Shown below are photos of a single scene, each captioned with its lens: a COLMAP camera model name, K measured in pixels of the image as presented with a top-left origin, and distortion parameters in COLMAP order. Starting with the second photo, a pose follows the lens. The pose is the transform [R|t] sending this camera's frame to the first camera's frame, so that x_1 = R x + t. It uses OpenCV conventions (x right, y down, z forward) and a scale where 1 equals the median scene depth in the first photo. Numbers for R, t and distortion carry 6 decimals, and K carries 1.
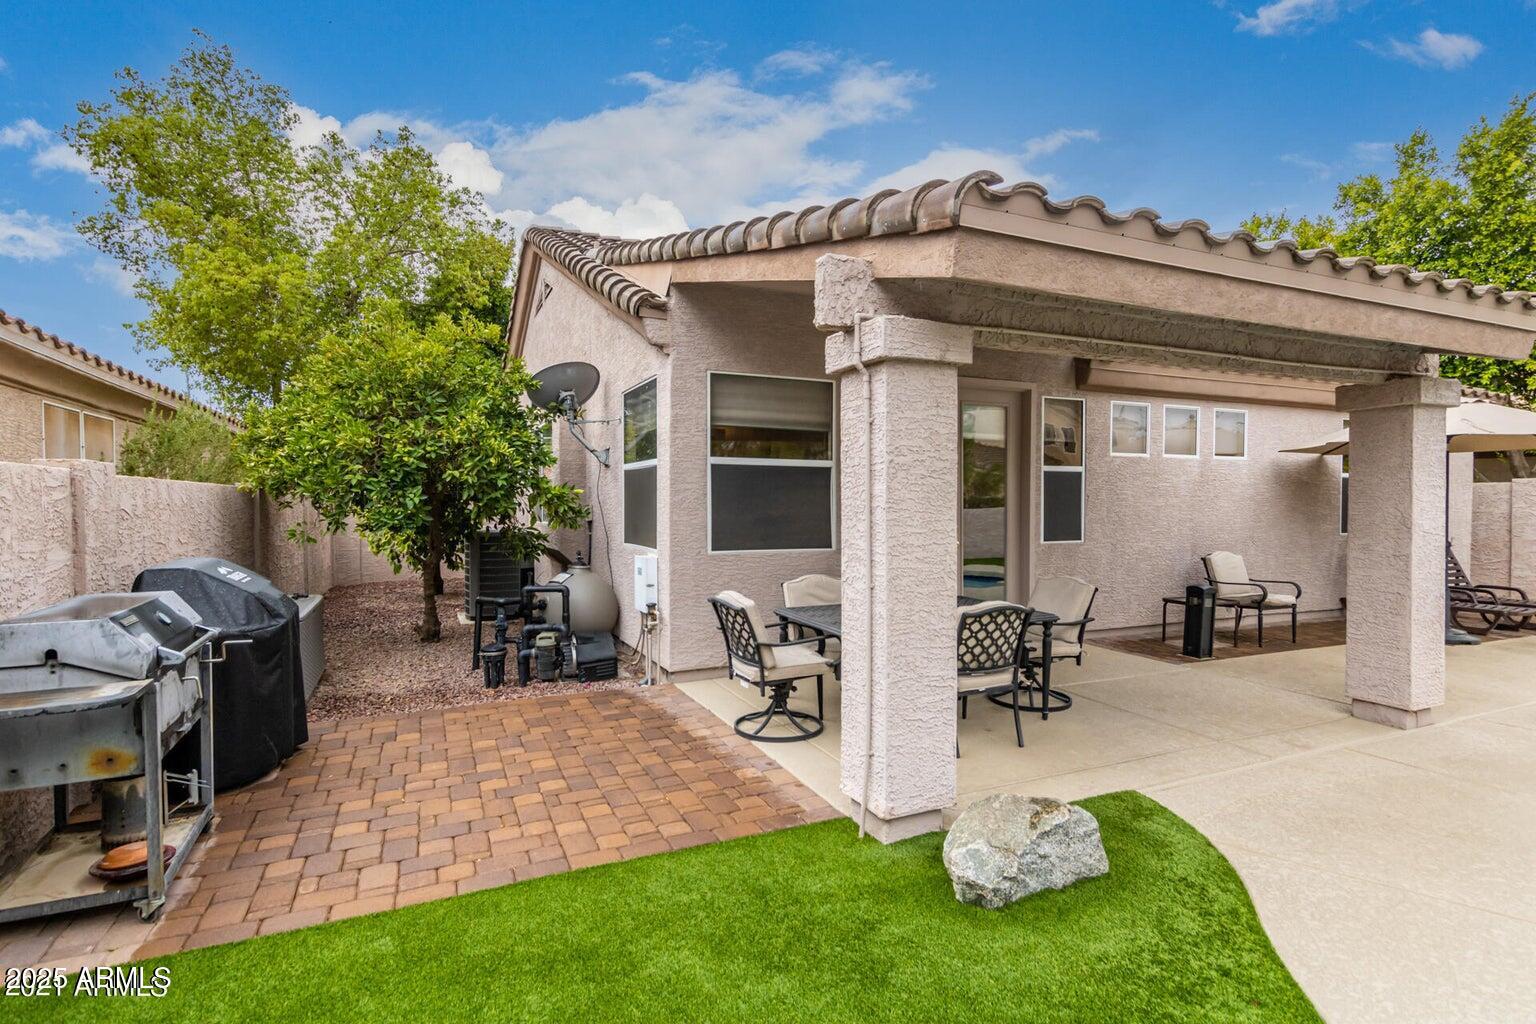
lens RADIAL K [[760.5, 0, 775.1], [0, 760.5, 512.4], [0, 0, 1]] dist [0.006971, 0.000630]
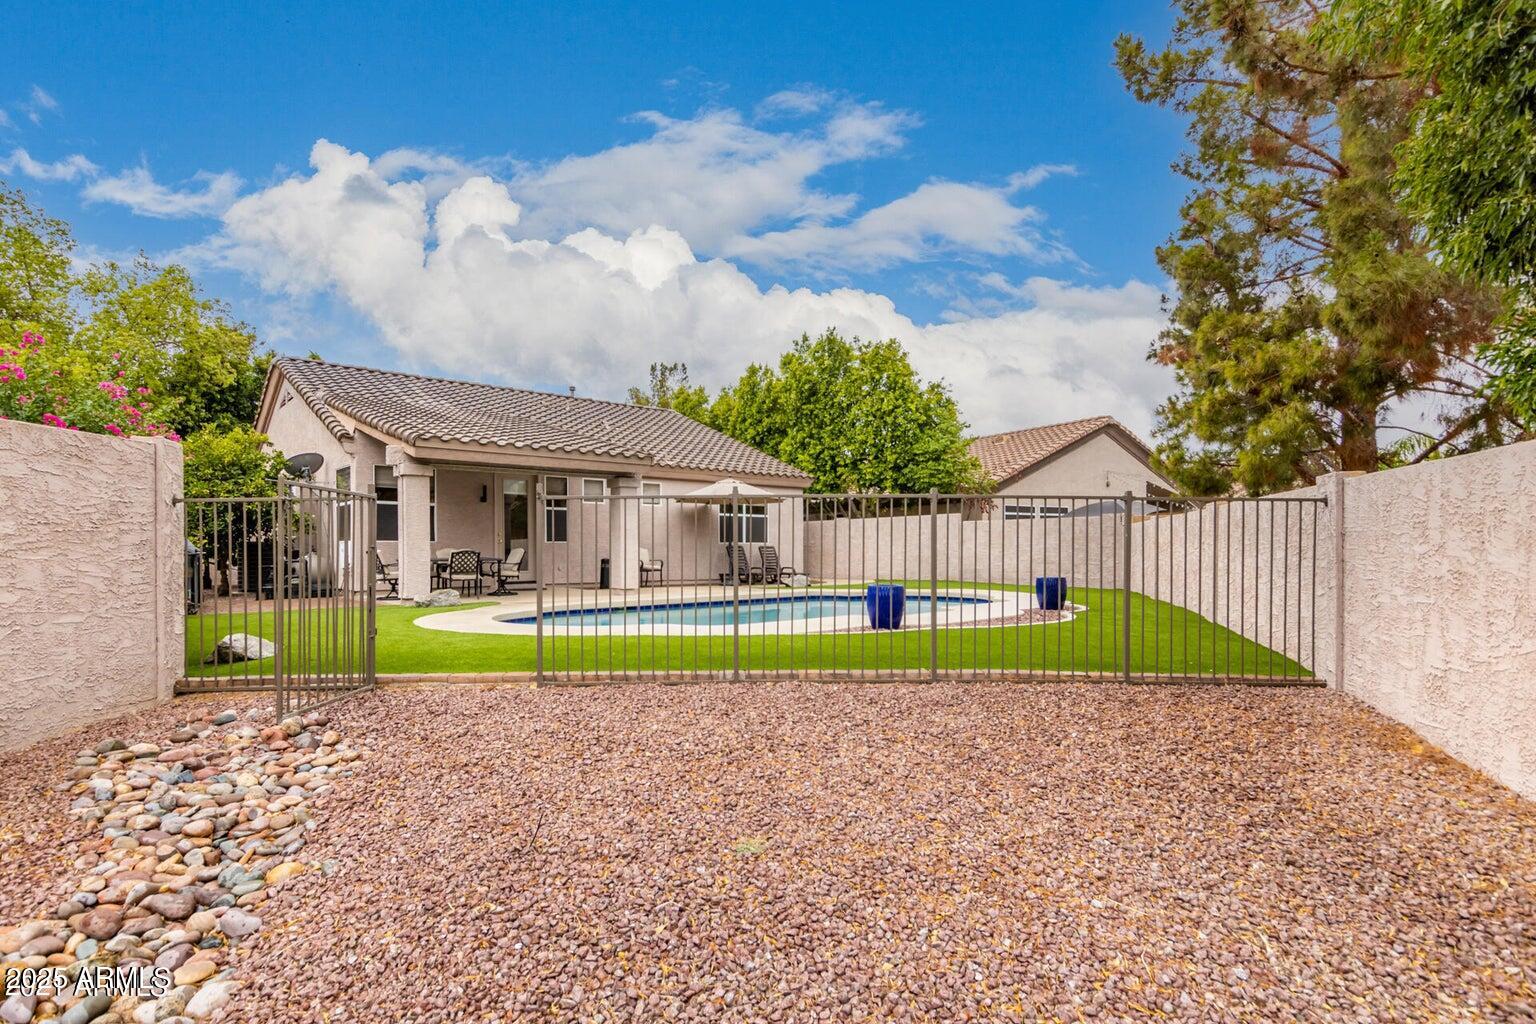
lens RADIAL K [[760.5, 0, 726.6], [0, 760.5, 549.1], [0, 0, 1]] dist [0.006971, 0.000630]
pose [[0.968000, -0.001202, 0.250948, 0.332714], [0.005029, 0.999881, -0.014608, 0.103154], [-0.250901, 0.015402, 0.967890, -1.368283]]
